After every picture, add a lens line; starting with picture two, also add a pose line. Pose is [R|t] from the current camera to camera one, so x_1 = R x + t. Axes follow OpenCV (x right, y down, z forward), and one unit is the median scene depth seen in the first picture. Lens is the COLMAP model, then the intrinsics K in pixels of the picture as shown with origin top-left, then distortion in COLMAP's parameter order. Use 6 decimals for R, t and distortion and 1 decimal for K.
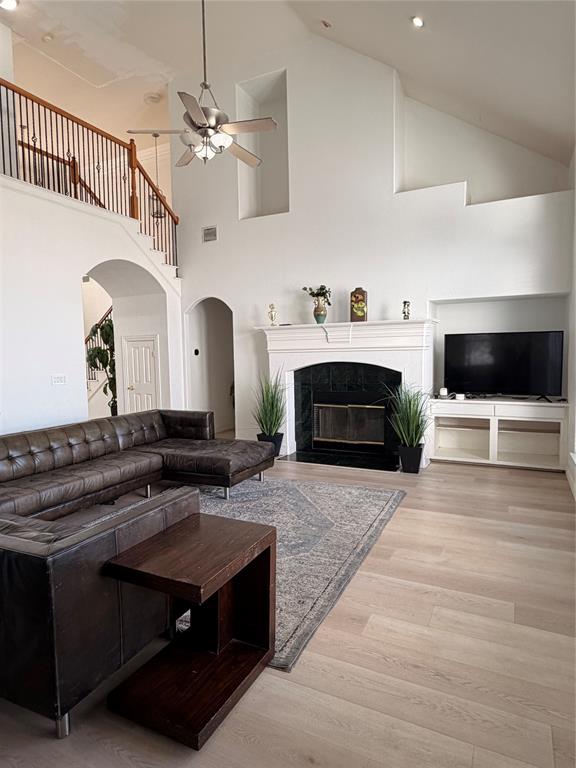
lens RADIAL K [[466.8, 0, 288.1], [0, 466.8, 384.1], [0, 0, 1]] dist [-0.005534, -0.000226]
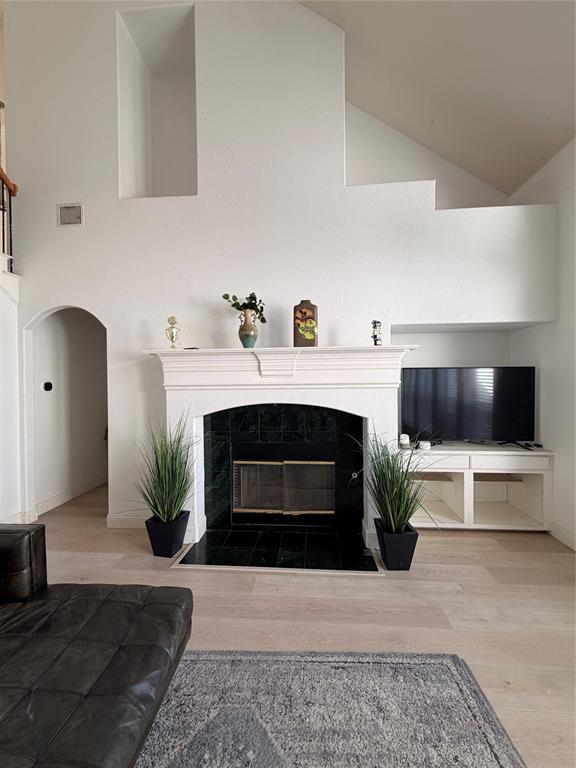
lens RADIAL K [[308.8, 0, 288.4], [0, 308.8, 380.5], [0, 0, 1]] dist [0.000492, 0.001082]
pose [[0.924381, 0.007501, 0.381396, -0.051273], [0.019635, 0.997546, -0.067207, -0.050587], [-0.380964, 0.069614, 0.921966, 0.562094]]
